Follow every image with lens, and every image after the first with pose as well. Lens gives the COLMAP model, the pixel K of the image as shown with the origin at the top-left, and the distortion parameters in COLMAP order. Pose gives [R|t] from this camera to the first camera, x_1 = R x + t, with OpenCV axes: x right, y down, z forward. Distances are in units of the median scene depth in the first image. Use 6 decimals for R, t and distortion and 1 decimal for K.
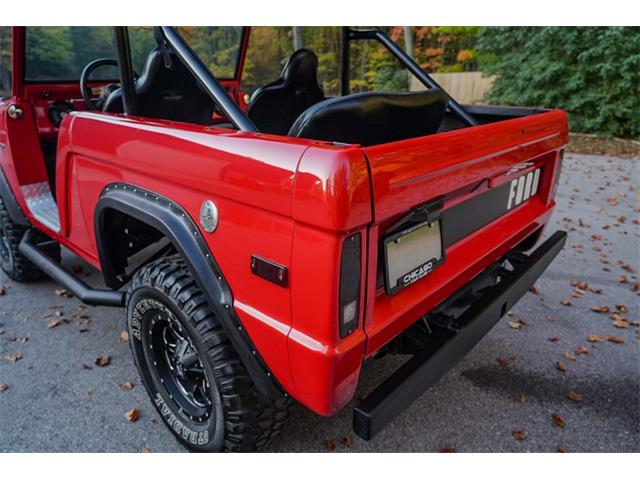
lens RADIAL K [[436.2, 0, 320.0], [0, 436.2, 240.0], [0, 0, 1]] dist [-0.000985, -0.000687]
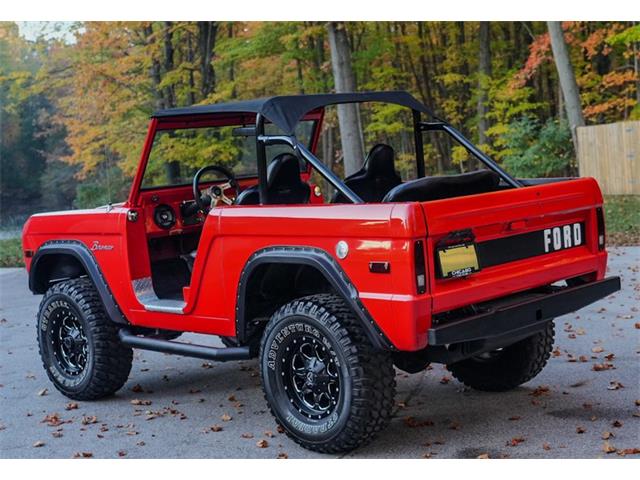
lens RADIAL K [[1076.7, 0, 320.0], [0, 1076.7, 240.0], [0, 0, 1]] dist [0.015250, 0.100139]
pose [[0.994718, -0.072879, -0.072284, -0.013418], [0.051163, 0.962515, -0.266360, 0.681453], [0.088987, 0.261255, 0.961159, -2.068125]]
